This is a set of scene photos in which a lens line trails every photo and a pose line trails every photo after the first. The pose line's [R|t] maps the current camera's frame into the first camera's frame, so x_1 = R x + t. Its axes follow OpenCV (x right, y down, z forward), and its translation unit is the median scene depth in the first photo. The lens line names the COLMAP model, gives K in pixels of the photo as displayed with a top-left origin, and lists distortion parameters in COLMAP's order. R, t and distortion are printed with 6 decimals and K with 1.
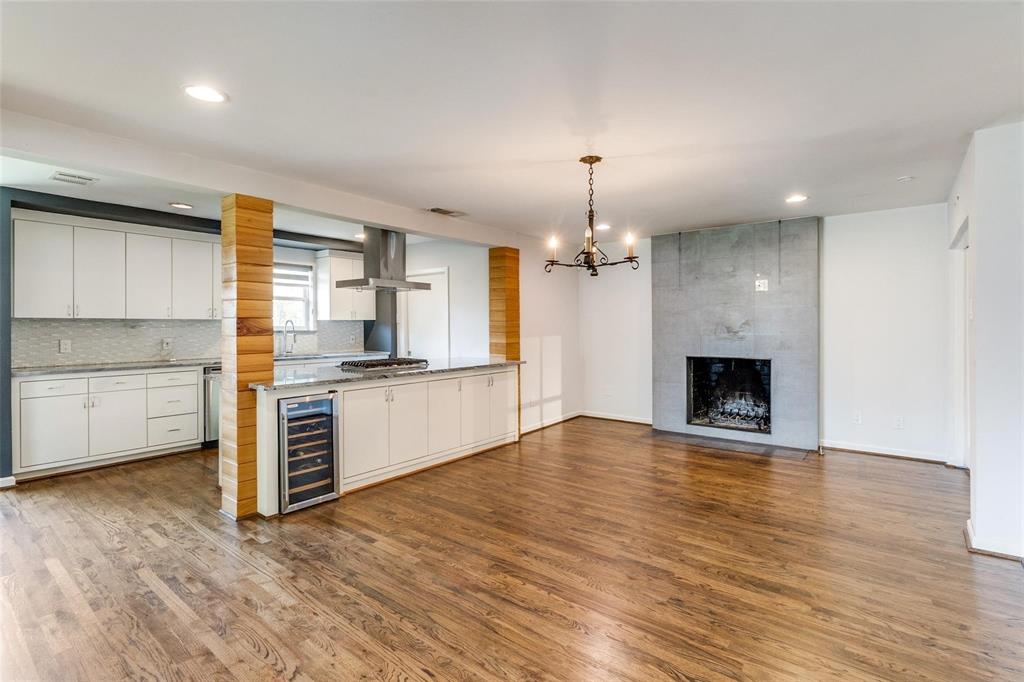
lens RADIAL K [[481.7, 0, 491.0], [0, 481.7, 328.0], [0, 0, 1]] dist [-0.000688, -0.000371]
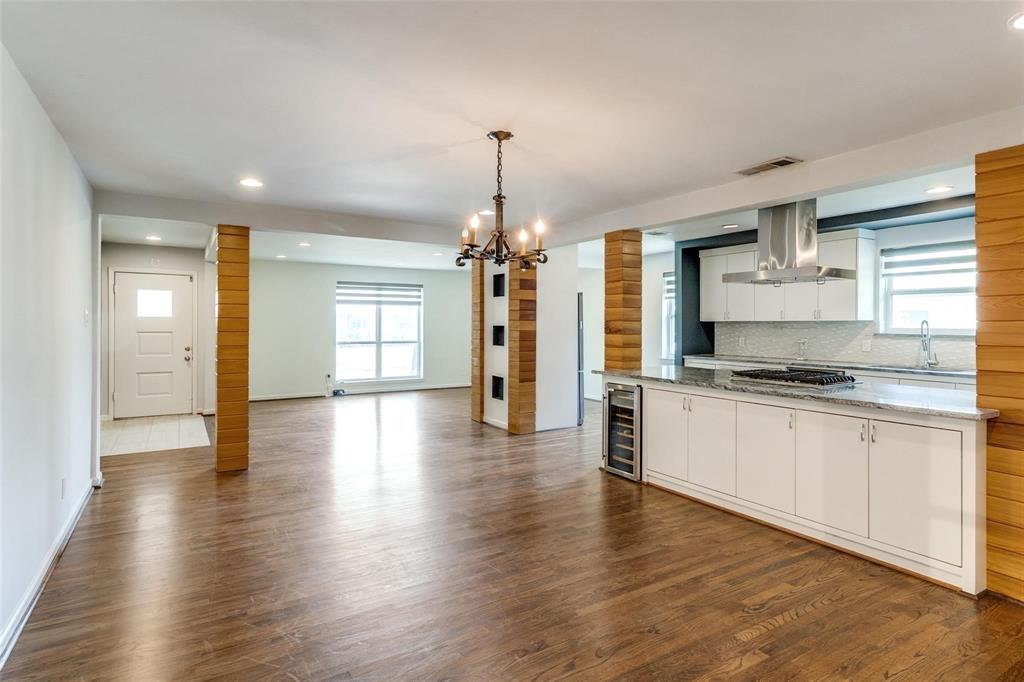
lens RADIAL K [[528.0, 0, 533.4], [0, 528.0, 327.7], [0, 0, 1]] dist [0.034434, -0.000360]
pose [[-0.267909, 0.006164, -0.963425, 0.706503], [-0.008003, 0.999931, 0.008623, -0.009672], [0.963411, 0.010020, -0.267841, 0.834328]]
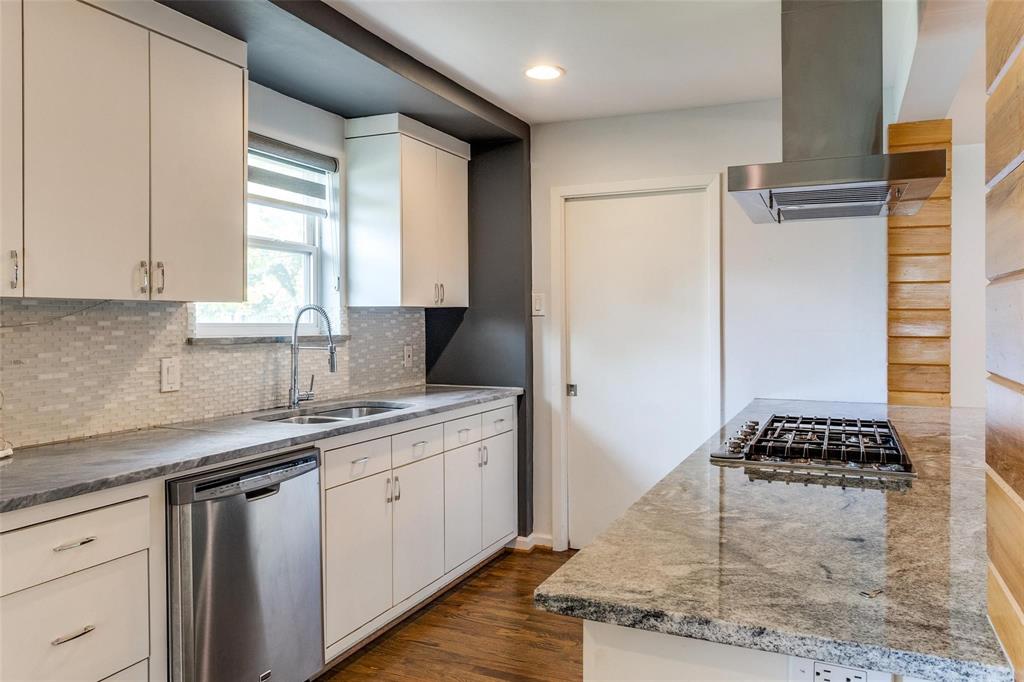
lens RADIAL K [[722.2, 0, 489.0], [0, 722.2, 326.5], [0, 0, 1]] dist [0.007256, -0.006018]
pose [[0.960681, -0.006539, 0.277577, -0.574813], [0.005836, 0.999977, 0.003361, -0.003521], [-0.277592, -0.001609, 0.960698, 0.613342]]
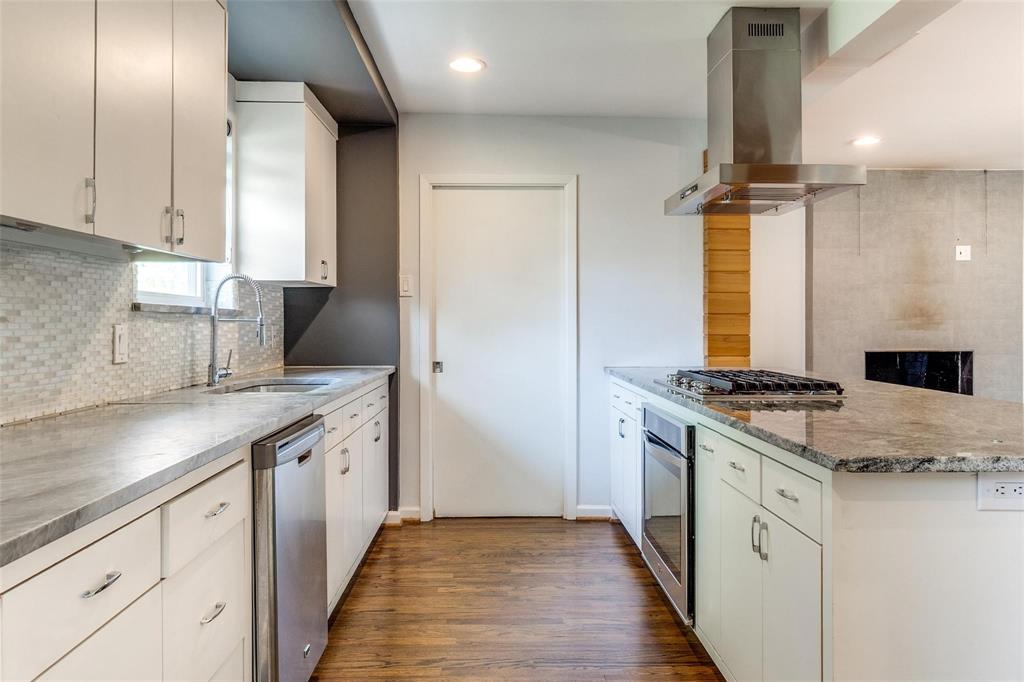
lens RADIAL K [[722.2, 0, 466.8], [0, 722.2, 320.9], [0, 0, 1]] dist [0.007256, -0.006018]
pose [[0.748645, 0.002249, 0.662968, -0.811212], [0.005119, 0.999945, -0.009173, 0.025229], [-0.662952, 0.010262, 0.748592, 0.703080]]
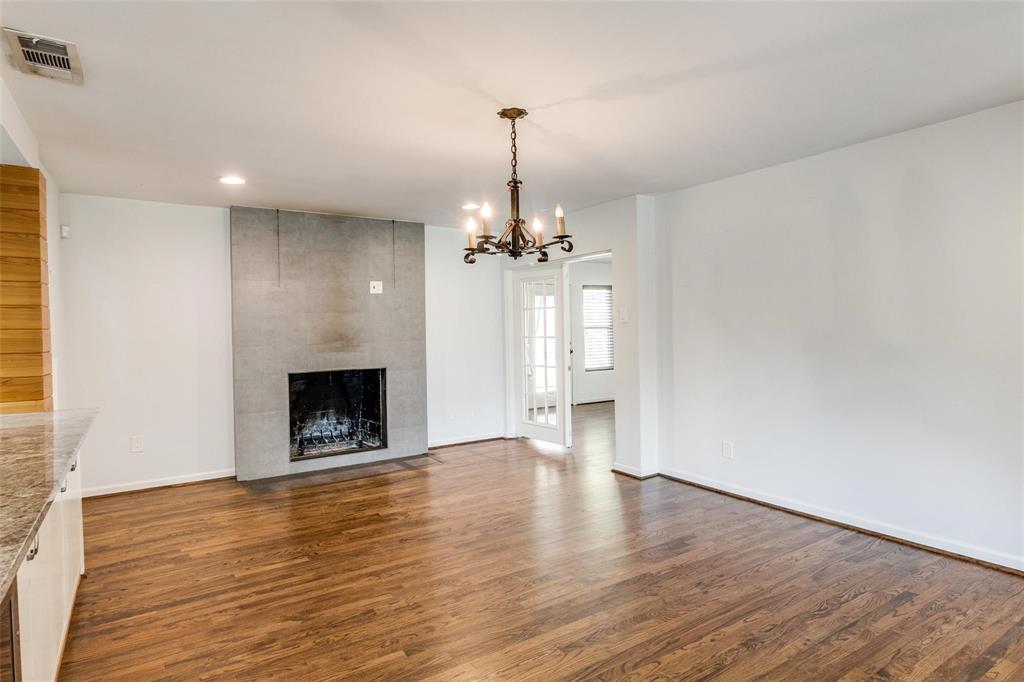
lens RADIAL K [[570.9, 0, 514.4], [0, 570.9, 333.6], [0, 0, 1]] dist [-0.000163, -0.003879]
pose [[0.287859, -0.012535, 0.957591, -0.420497], [0.024879, 0.999675, 0.005607, -0.000785], [-0.957350, 0.022210, 0.288077, 0.462820]]
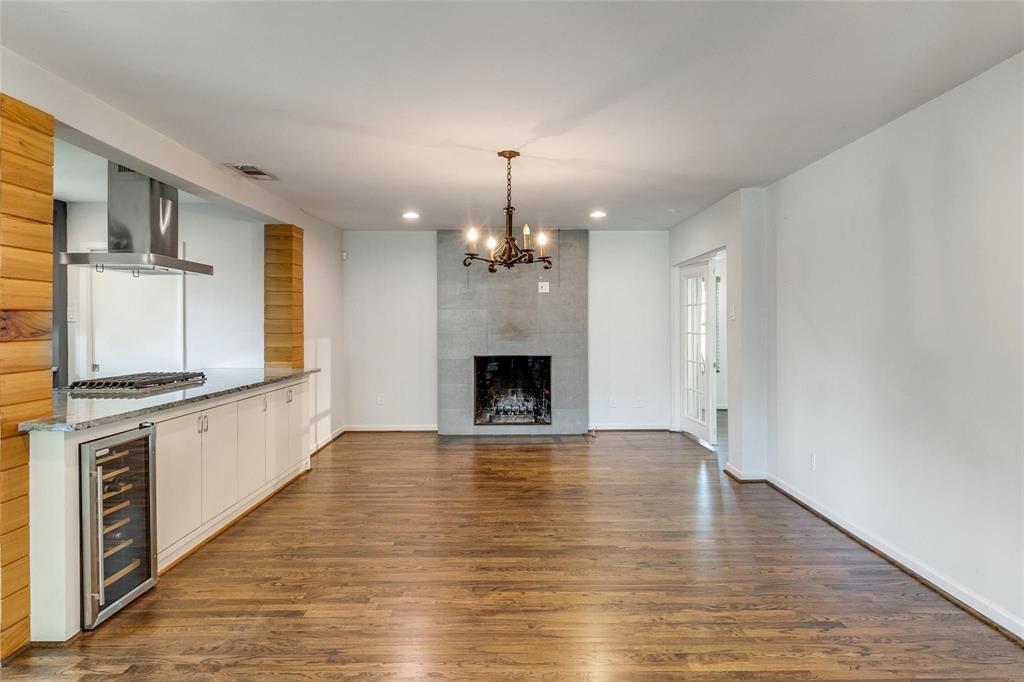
lens RADIAL K [[570.9, 0, 502.2], [0, 570.9, 324.0], [0, 0, 1]] dist [-0.000163, -0.003879]
pose [[0.776819, 0.001249, 0.629723, -0.332543], [0.004246, 0.999965, -0.007221, 0.002299], [-0.629710, 0.008283, 0.776786, 0.069081]]
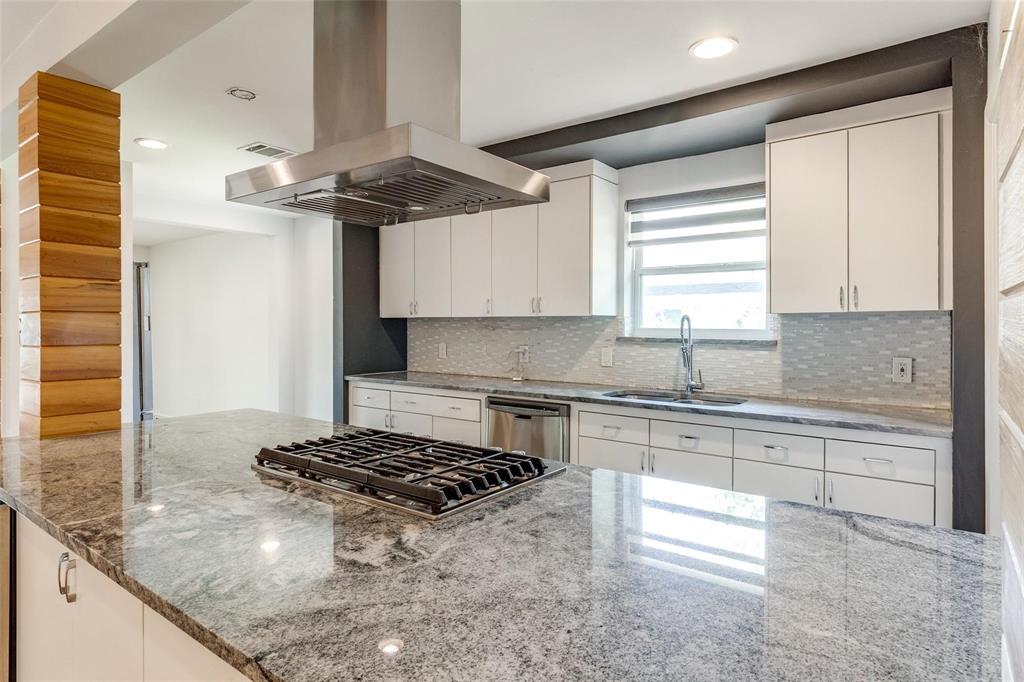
lens RADIAL K [[570.9, 0, 505.4], [0, 570.9, 334.2], [0, 0, 1]] dist [-0.000163, -0.003879]
pose [[0.067991, 0.015997, -0.997558, 0.122327], [-0.006635, 0.999857, 0.015582, -0.007733], [0.997664, 0.005559, 0.068087, 1.041001]]
